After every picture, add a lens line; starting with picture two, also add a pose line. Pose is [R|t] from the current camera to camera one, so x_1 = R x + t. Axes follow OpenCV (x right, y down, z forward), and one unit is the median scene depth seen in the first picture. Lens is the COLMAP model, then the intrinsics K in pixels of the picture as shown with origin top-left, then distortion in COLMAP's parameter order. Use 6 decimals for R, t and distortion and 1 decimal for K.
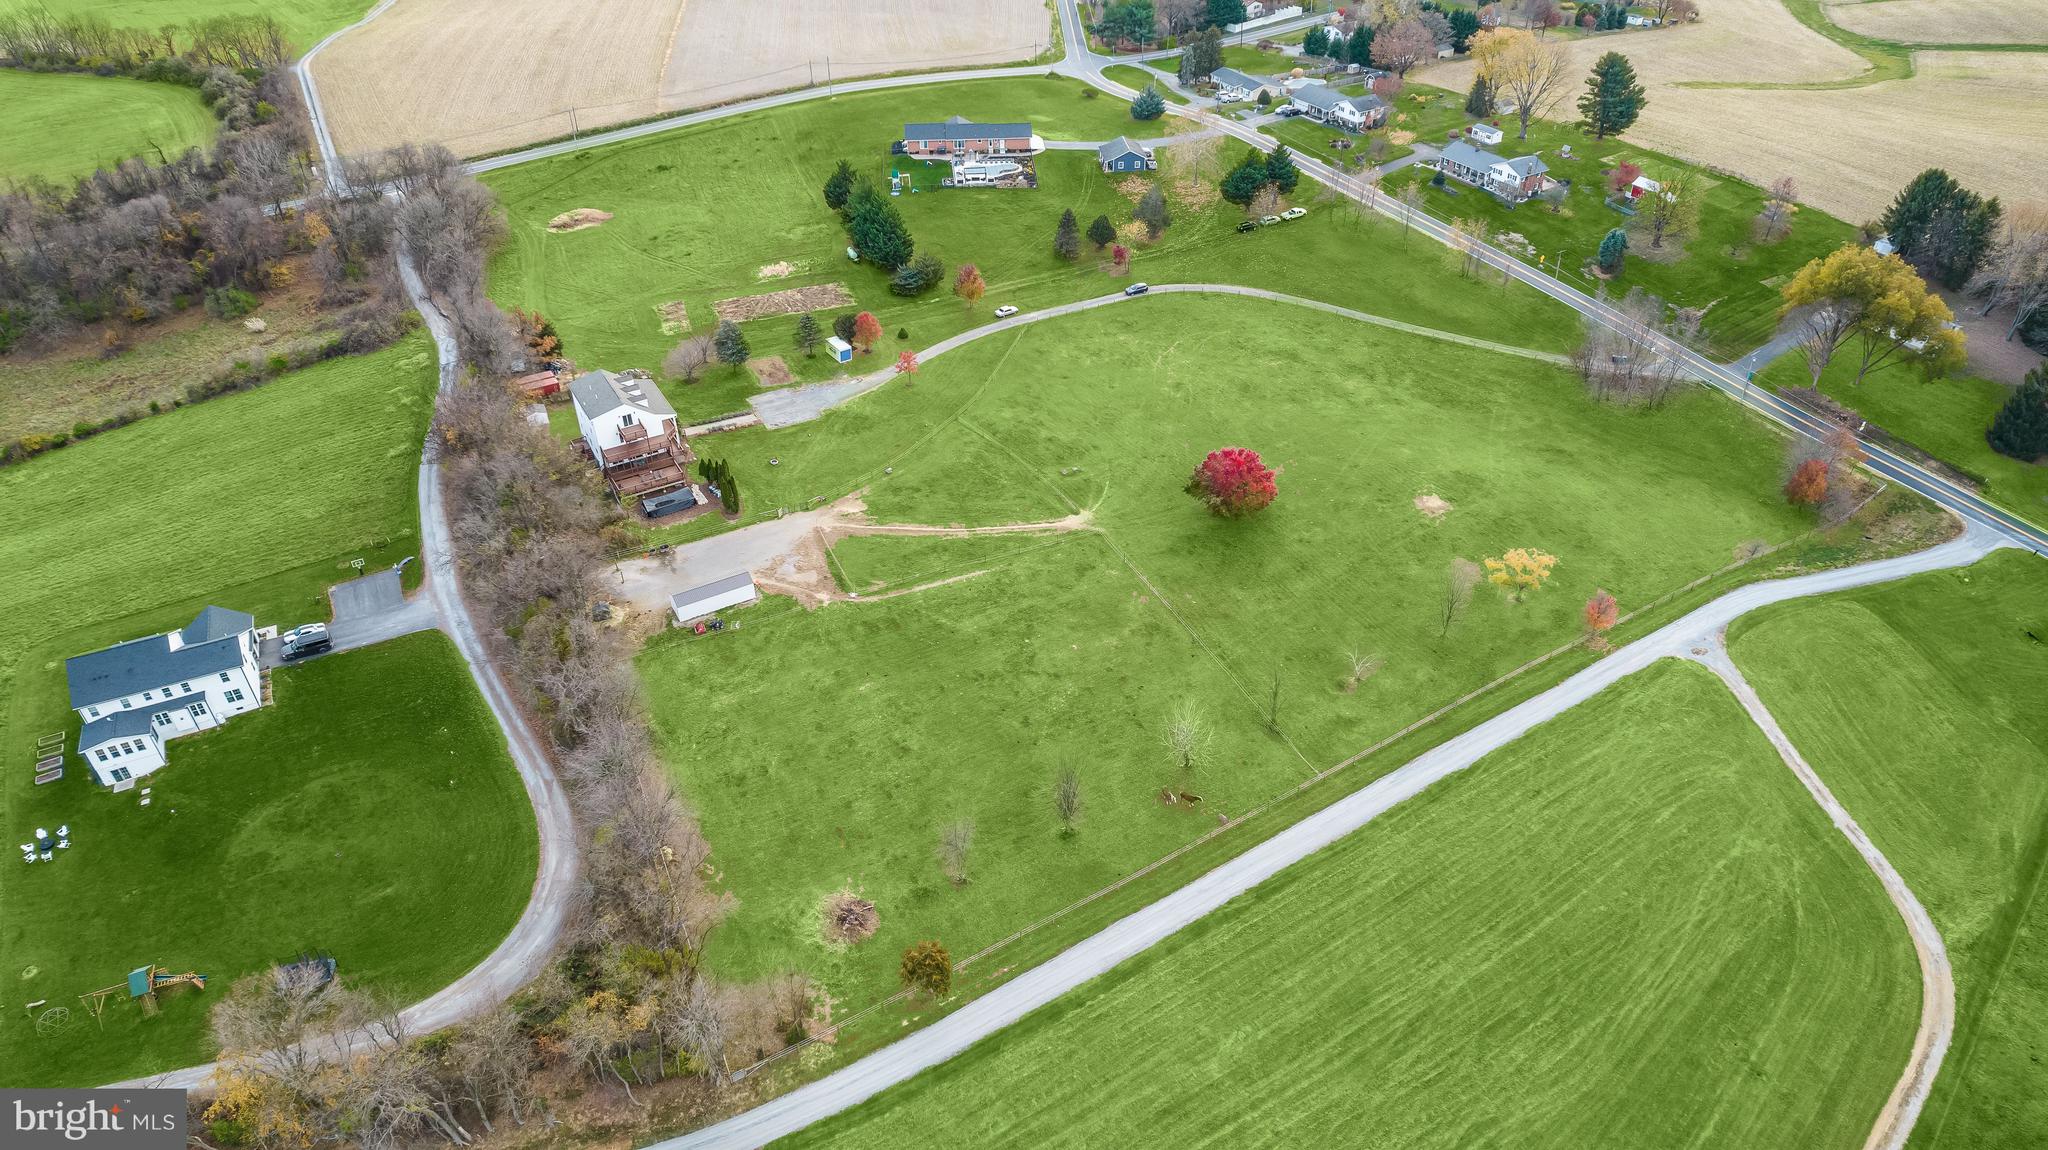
lens RADIAL K [[1306.3, 0, 1020.7], [0, 1306.3, 567.7], [0, 0, 1]] dist [-0.072971, 0.062425]
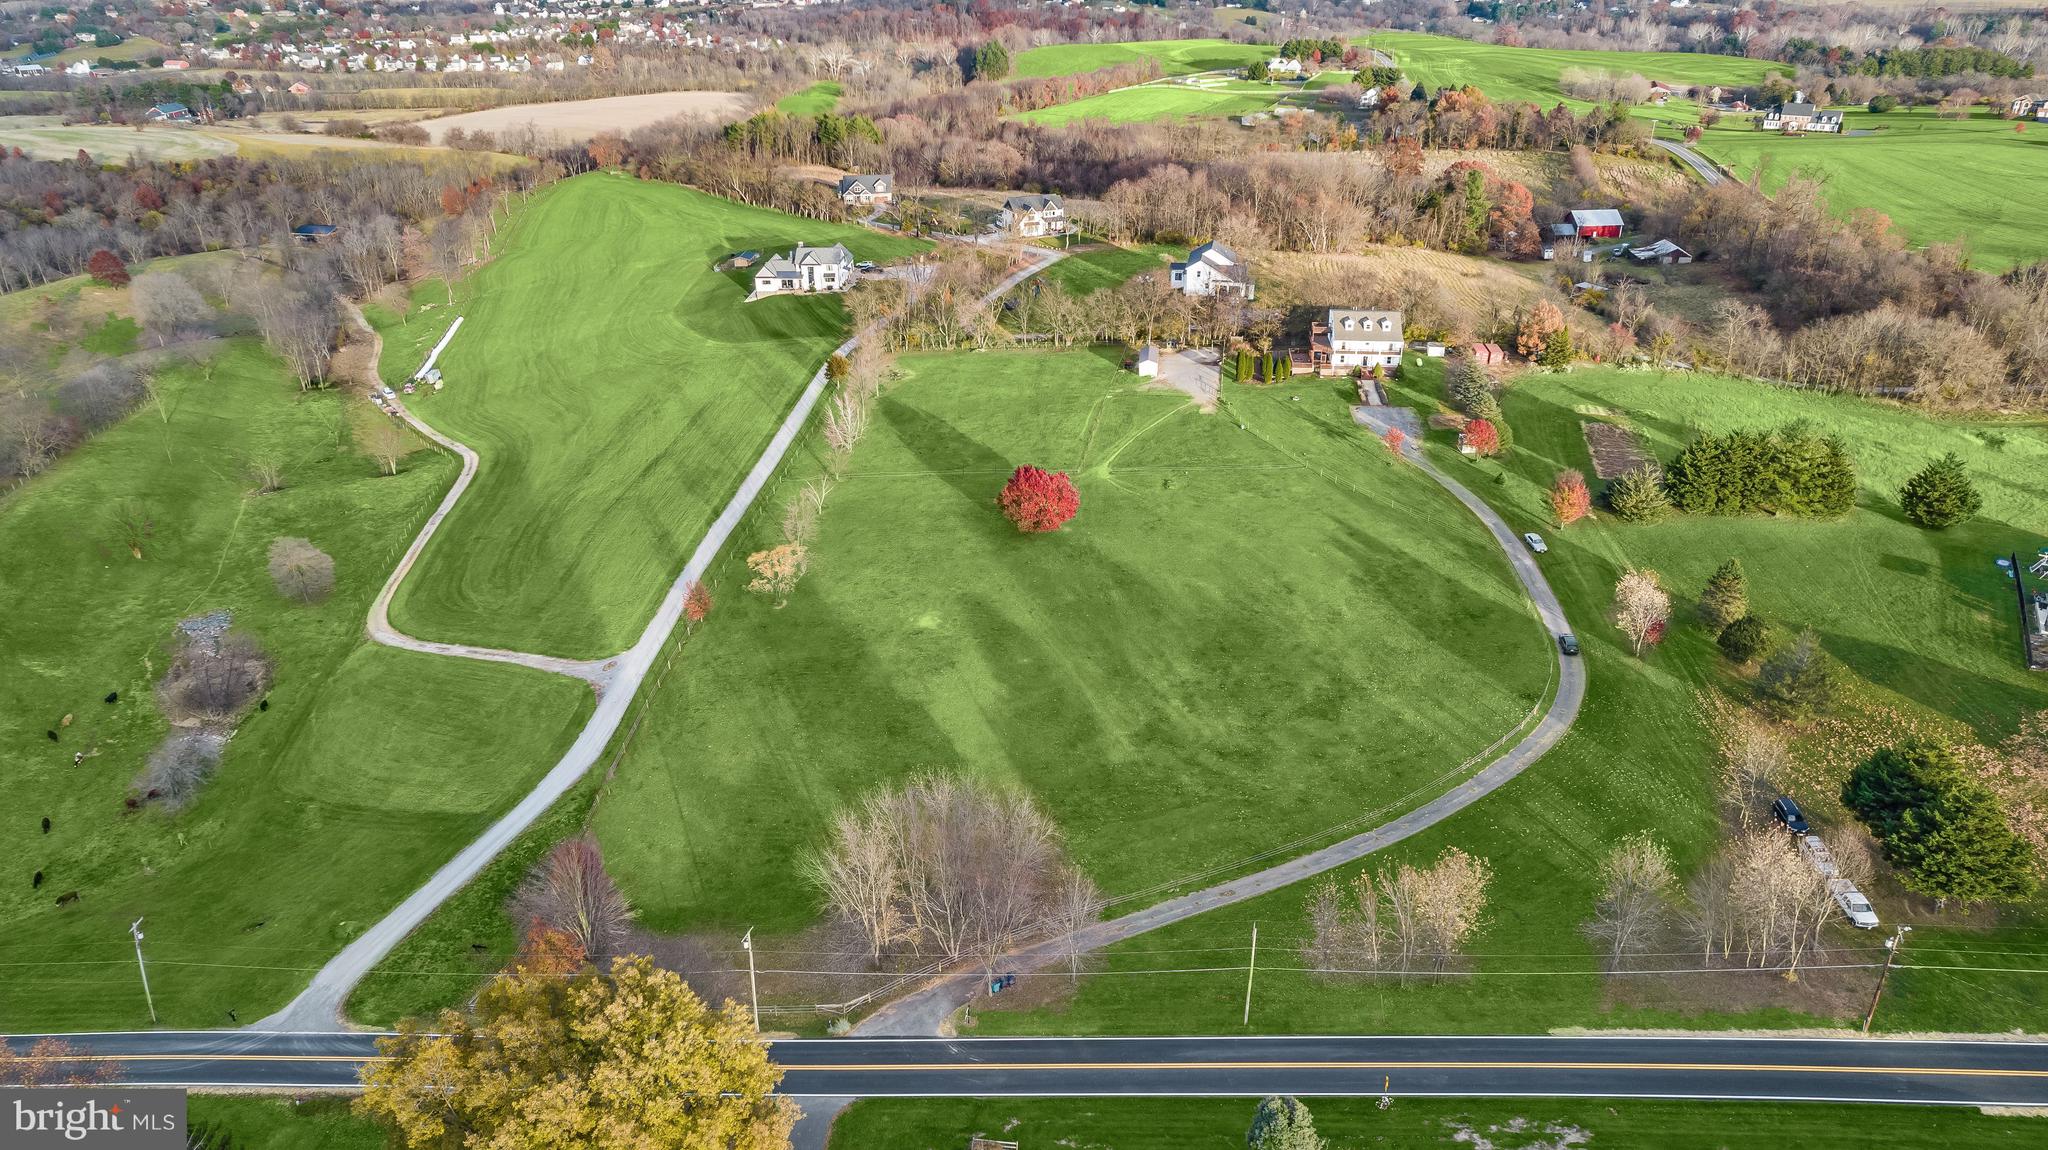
lens RADIAL K [[1306.3, 0, 1020.7], [0, 1306.3, 567.7], [0, 0, 1]] dist [-0.072971, 0.062425]
pose [[-0.592048, 0.370048, -0.715921, 0.925346], [-0.465200, 0.568477, 0.678545, -0.722093], [0.658078, 0.734778, -0.164419, 1.186598]]
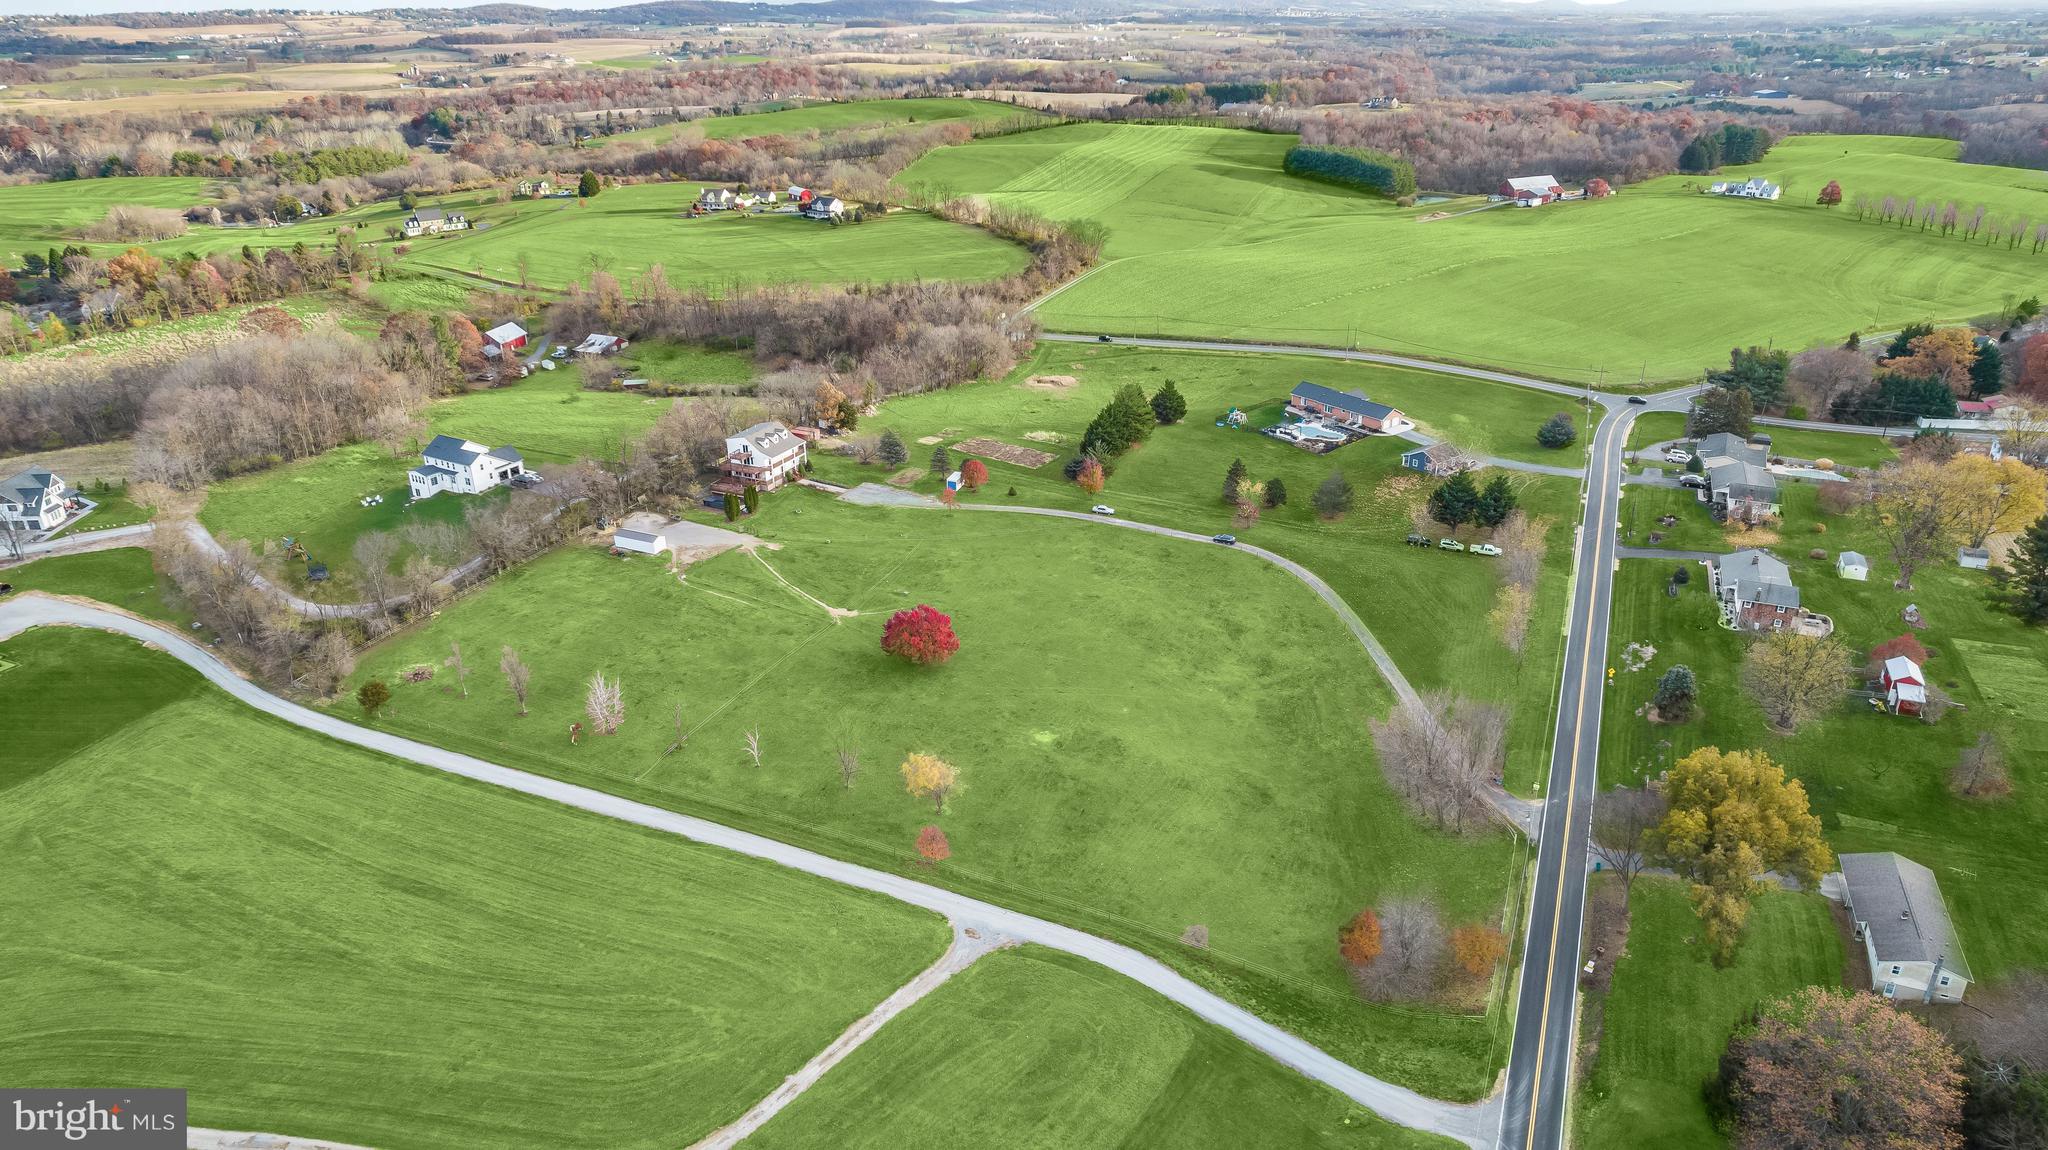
lens RADIAL K [[1306.3, 0, 1020.7], [0, 1306.3, 567.7], [0, 0, 1]] dist [-0.072971, 0.062425]
pose [[0.556522, 0.334777, -0.760400, 1.062420], [-0.484861, 0.874078, 0.029965, -0.192506], [0.674680, 0.352012, 0.648763, 0.284514]]
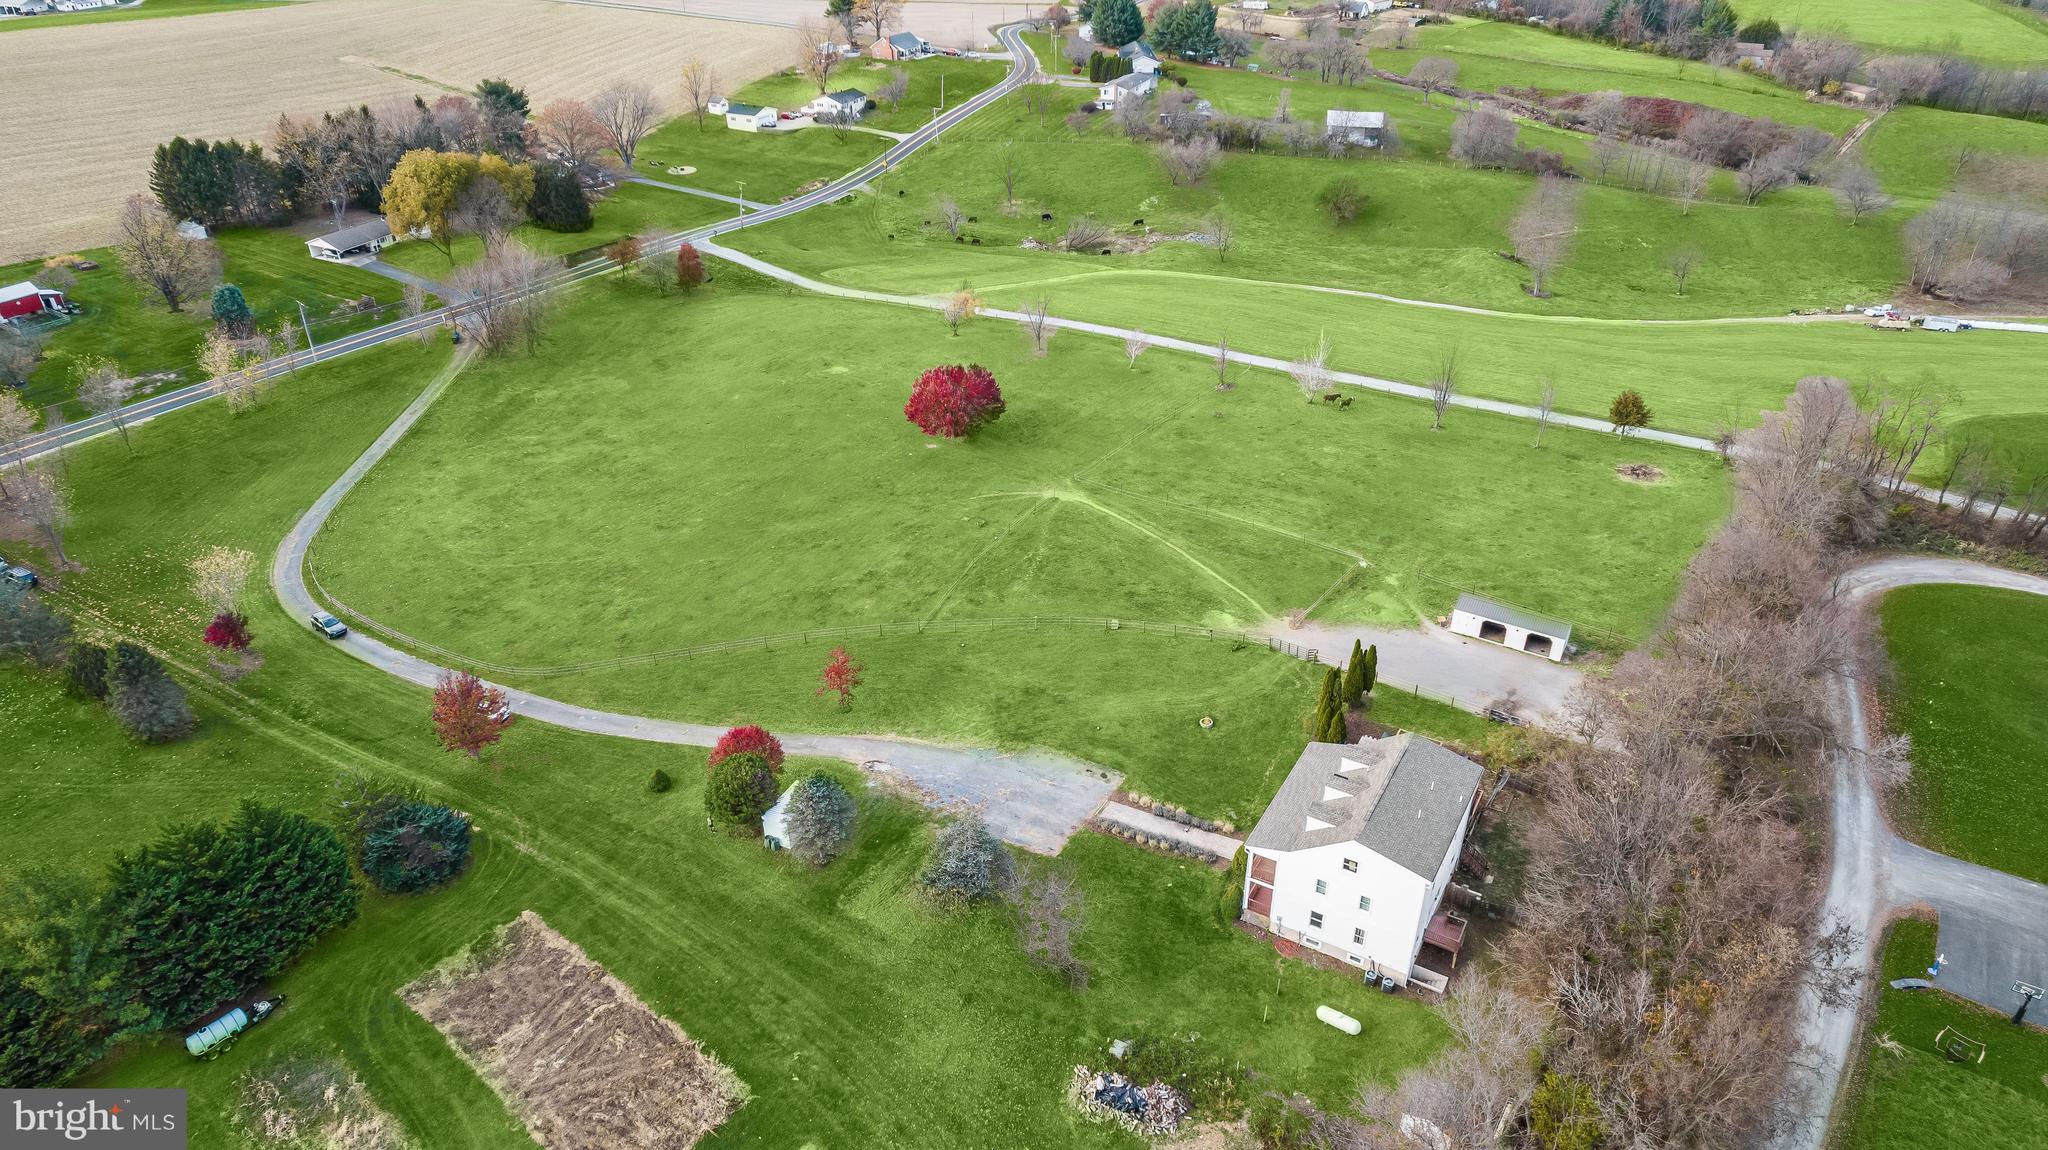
lens RADIAL K [[1296.0, 0, 1024.0], [0, 1296.0, 575.0], [0, 0, 1]] dist [-0.043185, 0.002713]
pose [[-0.485185, -0.447105, 0.751461, -0.566548], [0.531950, 0.531147, 0.659479, -0.550522], [-0.693992, 0.719709, -0.019867, 1.056380]]
